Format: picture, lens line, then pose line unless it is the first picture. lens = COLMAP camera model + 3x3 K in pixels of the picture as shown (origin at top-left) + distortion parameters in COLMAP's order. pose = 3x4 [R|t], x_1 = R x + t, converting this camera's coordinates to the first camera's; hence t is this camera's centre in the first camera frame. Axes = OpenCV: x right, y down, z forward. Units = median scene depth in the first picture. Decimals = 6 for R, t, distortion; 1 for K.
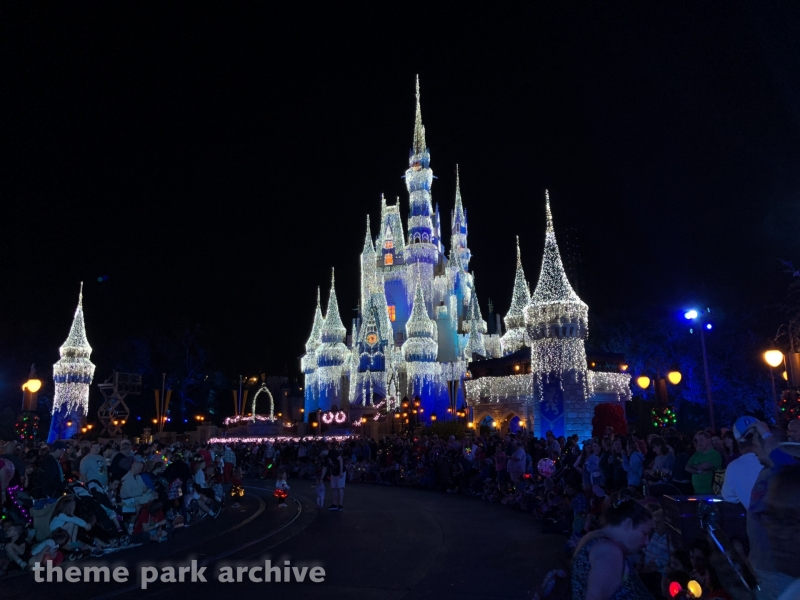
lens RADIAL K [[606.4, 0, 387.5], [0, 606.4, 313.6], [0, 0, 1]] dist [0.063168, -0.041187]
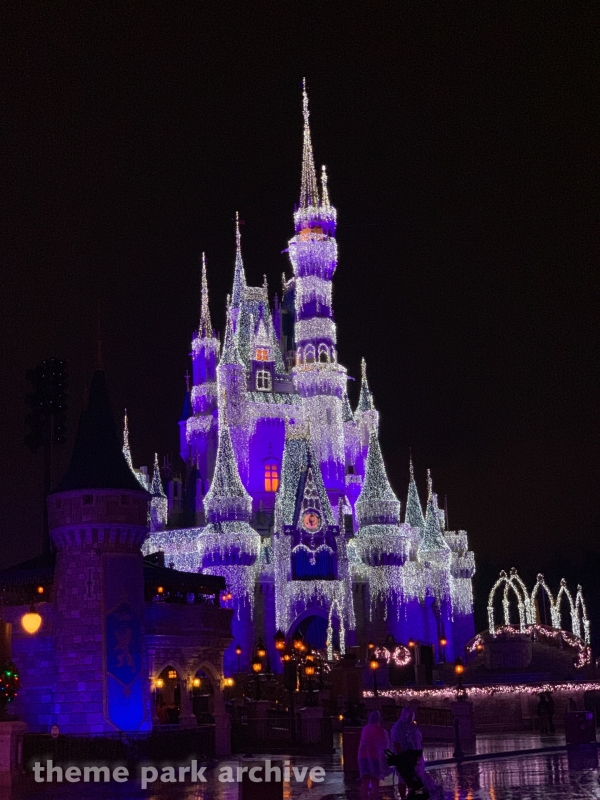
lens RADIAL K [[1161.3, 0, 288.6], [0, 1161.3, 412.1], [0, 0, 1]] dist [0.050050, 0.000000]
pose [[0.725150, 0.143570, 0.673458, -0.794985], [-0.098548, 0.989593, -0.104853, 0.056900], [-0.681503, 0.009666, 0.731752, 0.217936]]
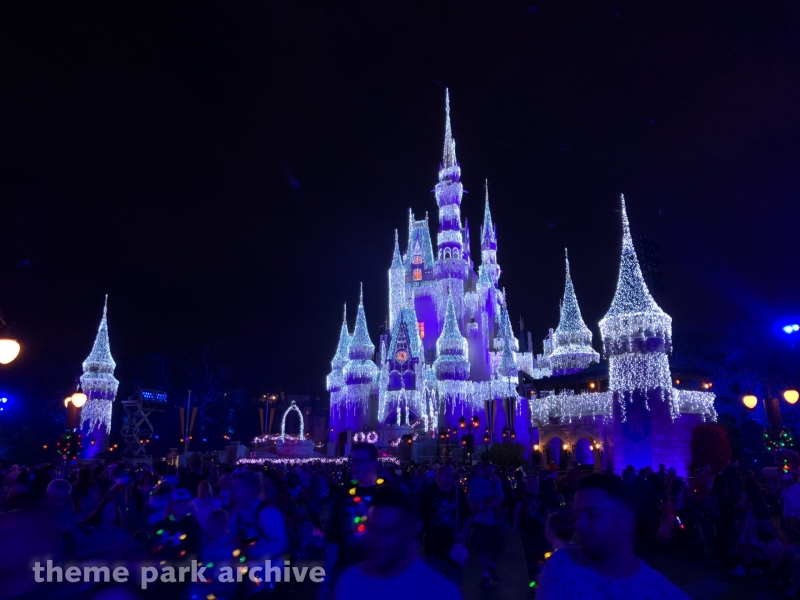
lens RADIAL K [[606.4, 0, 399.9], [0, 606.4, 315.6], [0, 0, 1]] dist [0.063168, -0.041187]
pose [[0.999968, 0.007199, 0.003429, -0.032907], [-0.007097, 0.999560, -0.028798, 0.004984], [-0.003635, 0.028773, 0.999579, 0.030061]]
